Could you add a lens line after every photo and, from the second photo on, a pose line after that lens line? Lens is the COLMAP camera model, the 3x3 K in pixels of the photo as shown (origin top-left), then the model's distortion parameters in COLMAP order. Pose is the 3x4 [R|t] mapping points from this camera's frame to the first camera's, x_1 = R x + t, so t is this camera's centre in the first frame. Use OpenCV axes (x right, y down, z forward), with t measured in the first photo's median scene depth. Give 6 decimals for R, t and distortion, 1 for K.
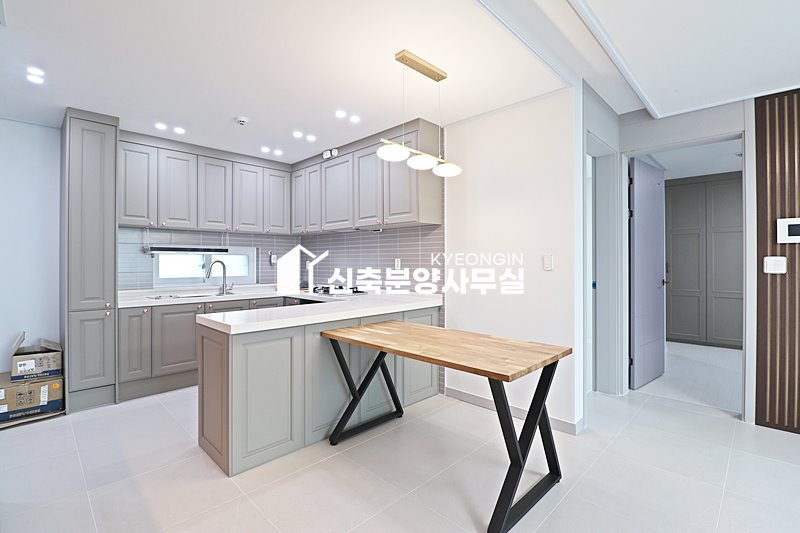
lens RADIAL K [[373.7, 0, 401.2], [0, 373.7, 261.0], [0, 0, 1]] dist [0.000689, -0.002957]
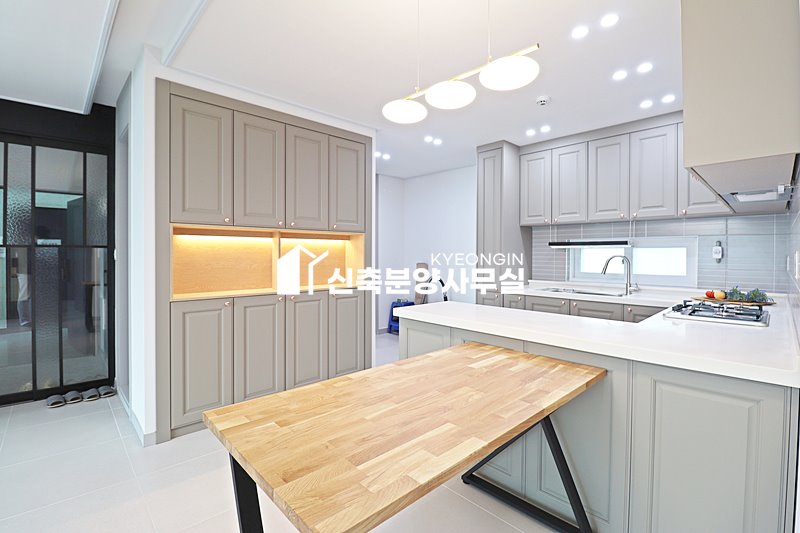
lens RADIAL K [[373.7, 0, 401.5], [0, 373.7, 258.6], [0, 0, 1]] dist [0.000689, -0.002957]
pose [[-0.040578, 0.015243, -0.999060, 0.513479], [0.000023, 0.999884, 0.015255, -0.007768], [0.999176, 0.000596, -0.040573, 0.717937]]
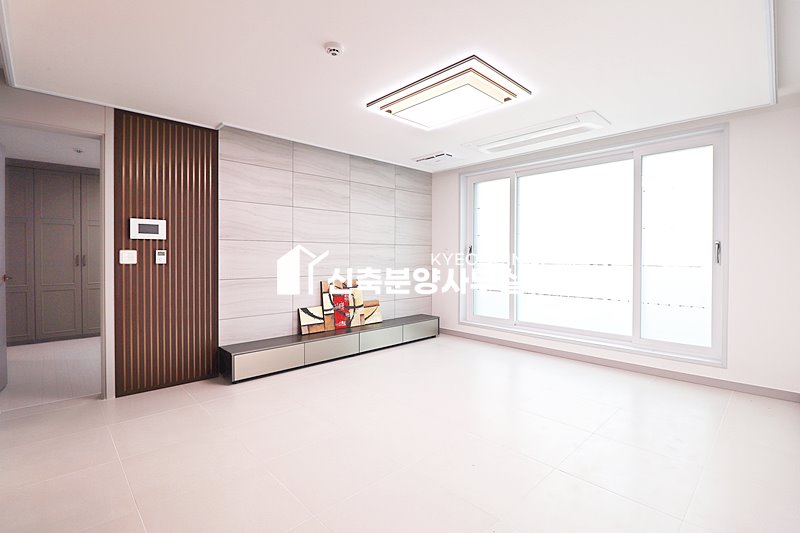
lens RADIAL K [[373.7, 0, 395.4], [0, 373.7, 260.9], [0, 0, 1]] dist [0.000689, -0.002957]
pose [[0.032763, -0.017324, 0.999313, -0.129472], [-0.005793, 0.999830, 0.017523, -0.002231], [-0.999446, -0.006363, 0.032657, 0.097221]]
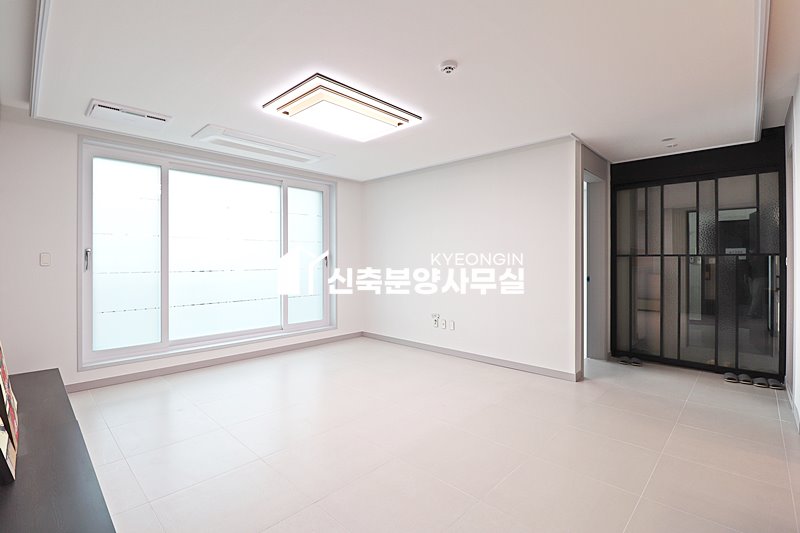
lens RADIAL K [[373.7, 0, 397.1], [0, 373.7, 260.3], [0, 0, 1]] dist [0.000689, -0.002957]
pose [[-0.999680, 0.003166, -0.025108, 0.717355], [0.003301, 0.999980, -0.005339, 0.000743], [0.025091, -0.005421, -0.999670, 0.990967]]
